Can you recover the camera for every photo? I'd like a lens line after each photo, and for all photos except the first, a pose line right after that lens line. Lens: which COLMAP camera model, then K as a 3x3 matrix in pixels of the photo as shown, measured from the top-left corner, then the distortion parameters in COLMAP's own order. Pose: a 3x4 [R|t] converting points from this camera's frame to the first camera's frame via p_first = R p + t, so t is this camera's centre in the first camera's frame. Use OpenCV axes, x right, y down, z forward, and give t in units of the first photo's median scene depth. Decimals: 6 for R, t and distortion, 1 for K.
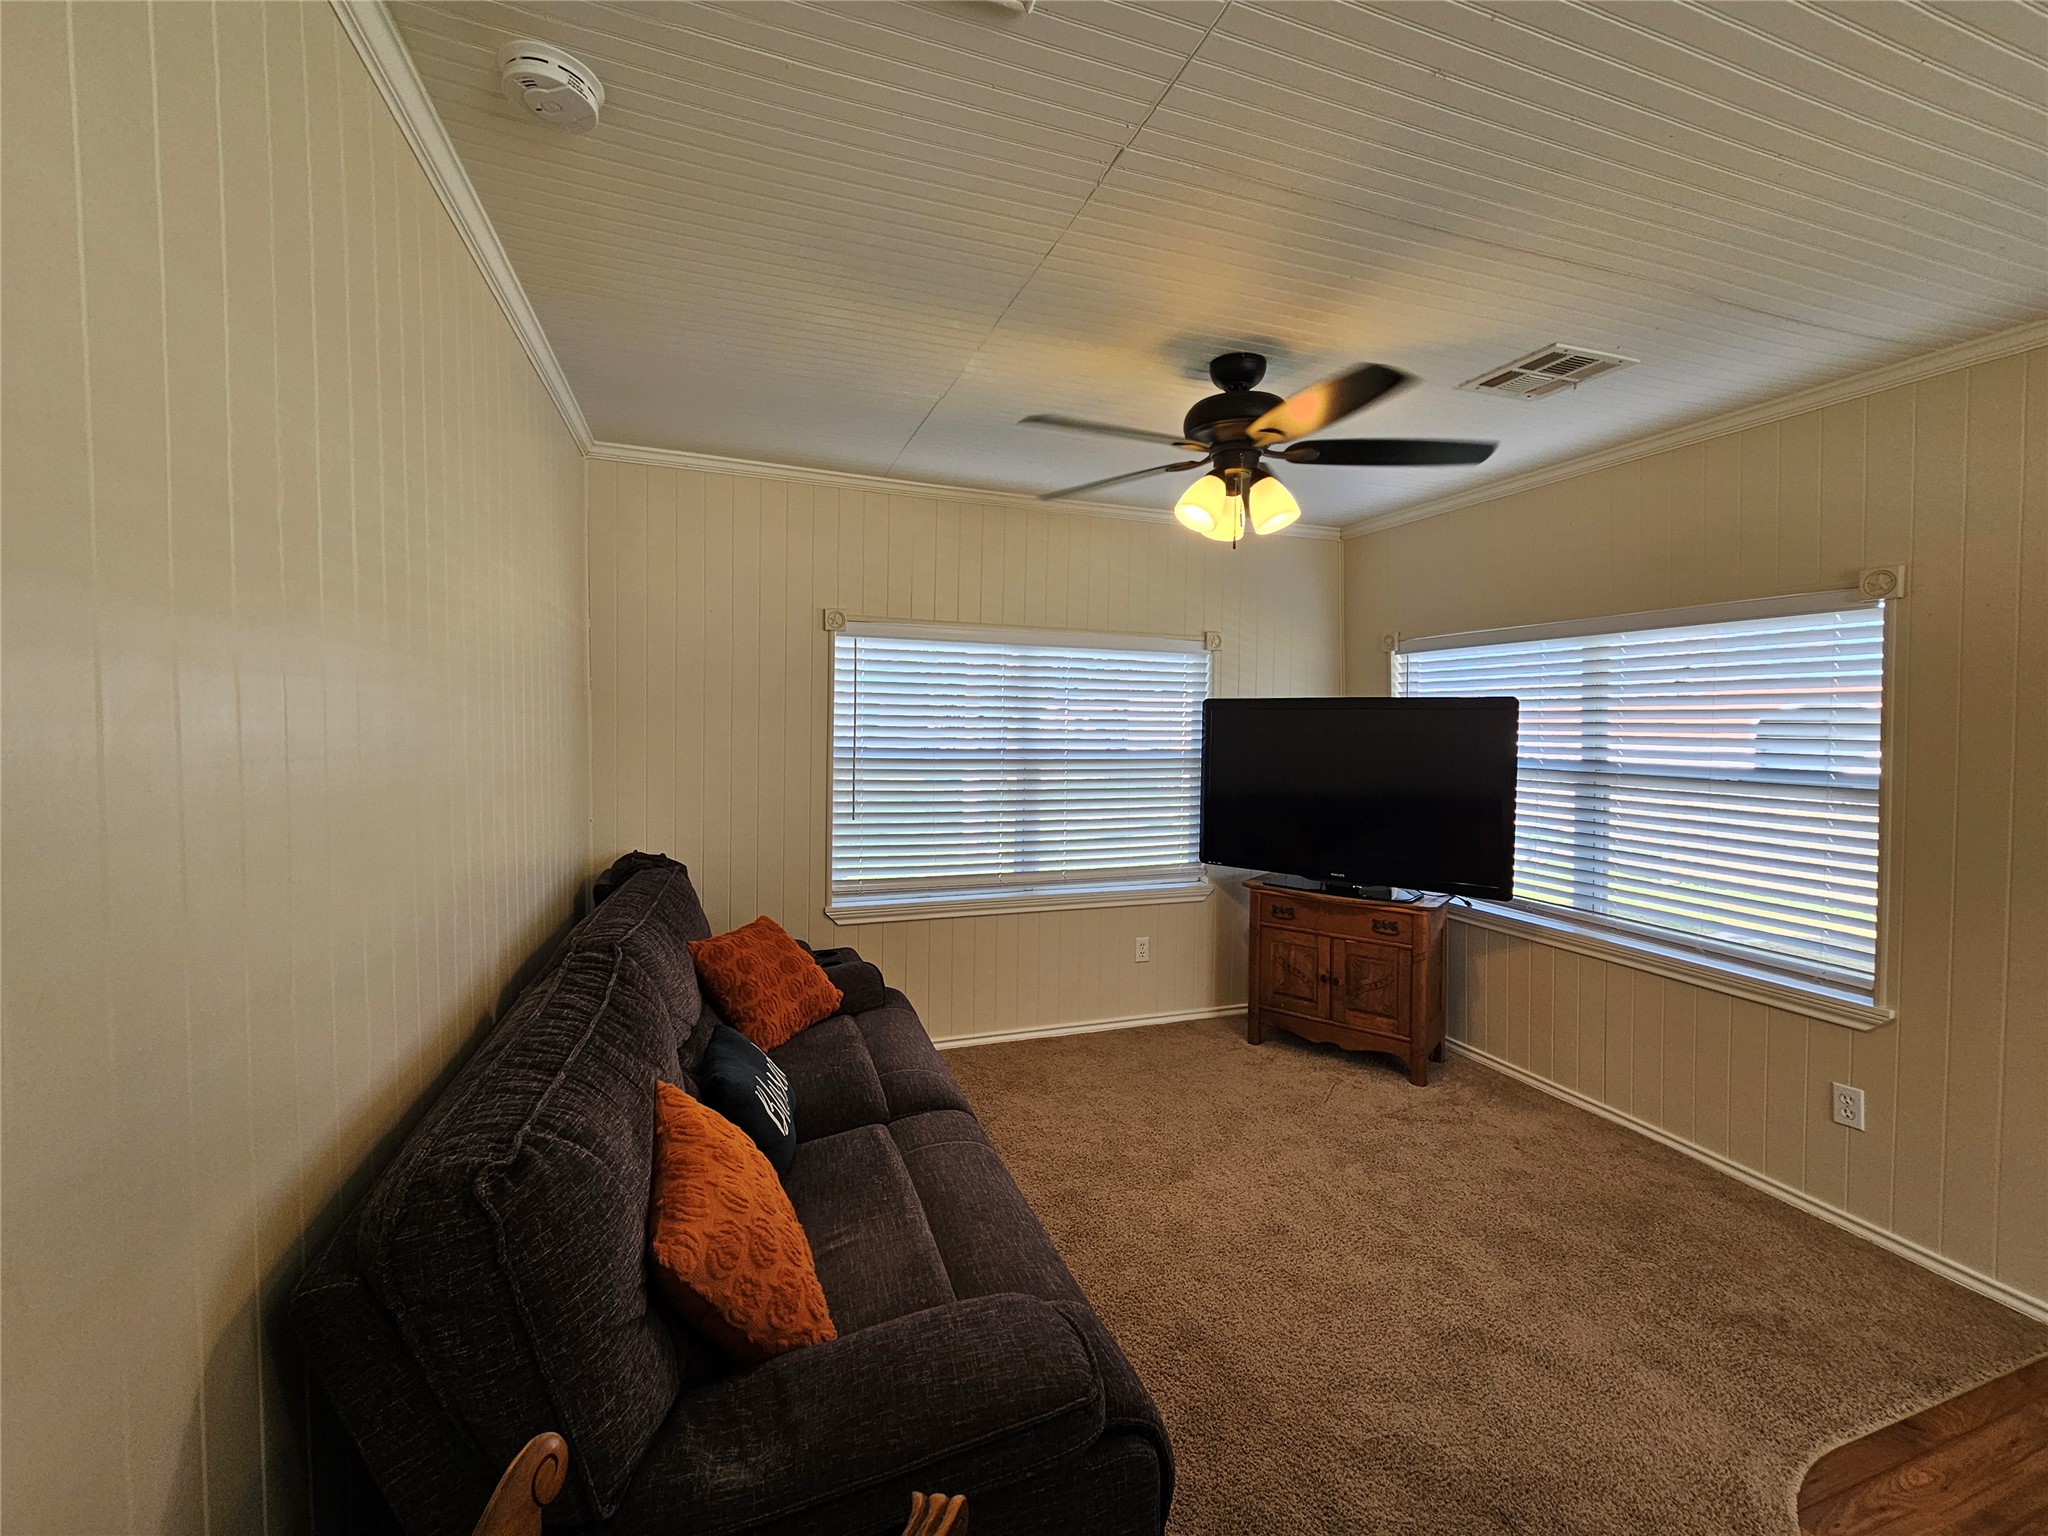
lens RADIAL K [[840.4, 0, 1012.6], [0, 840.4, 749.0], [0, 0, 1]] dist [-0.000495, 0.000589]
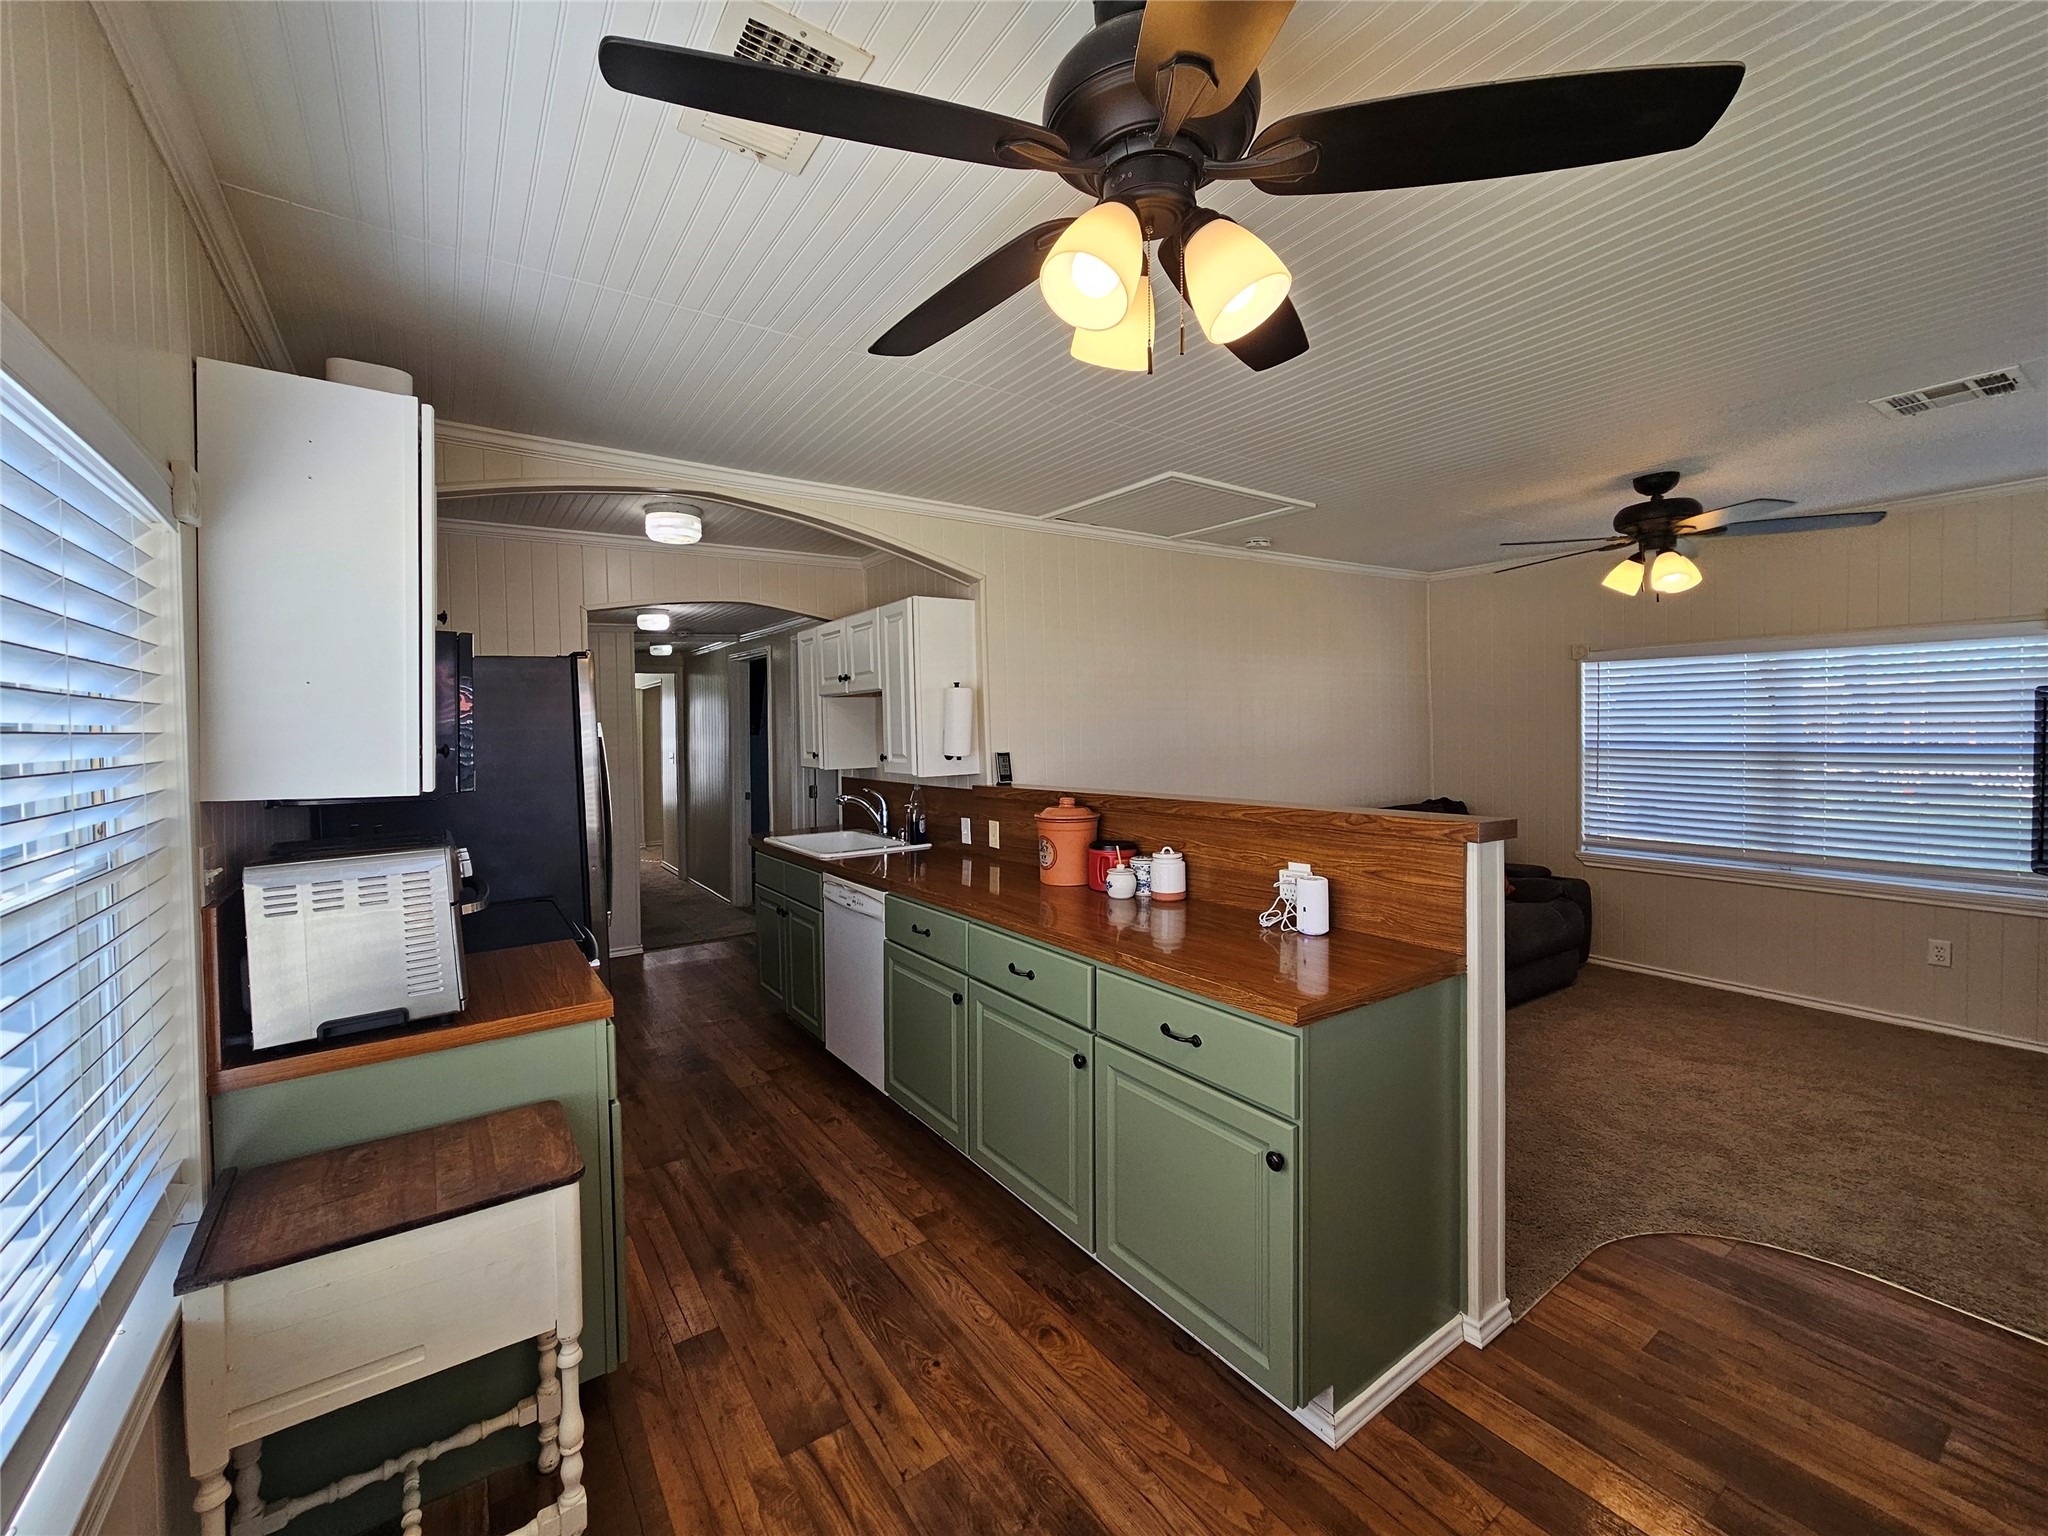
lens RADIAL K [[840.4, 0, 1012.6], [0, 840.4, 749.0], [0, 0, 1]] dist [-0.000495, 0.000589]
pose [[0.258968, 0.007704, -0.965855, 0.909245], [-0.012630, 0.999910, 0.004589, 0.018082], [0.965803, 0.011010, 0.259042, -0.301753]]
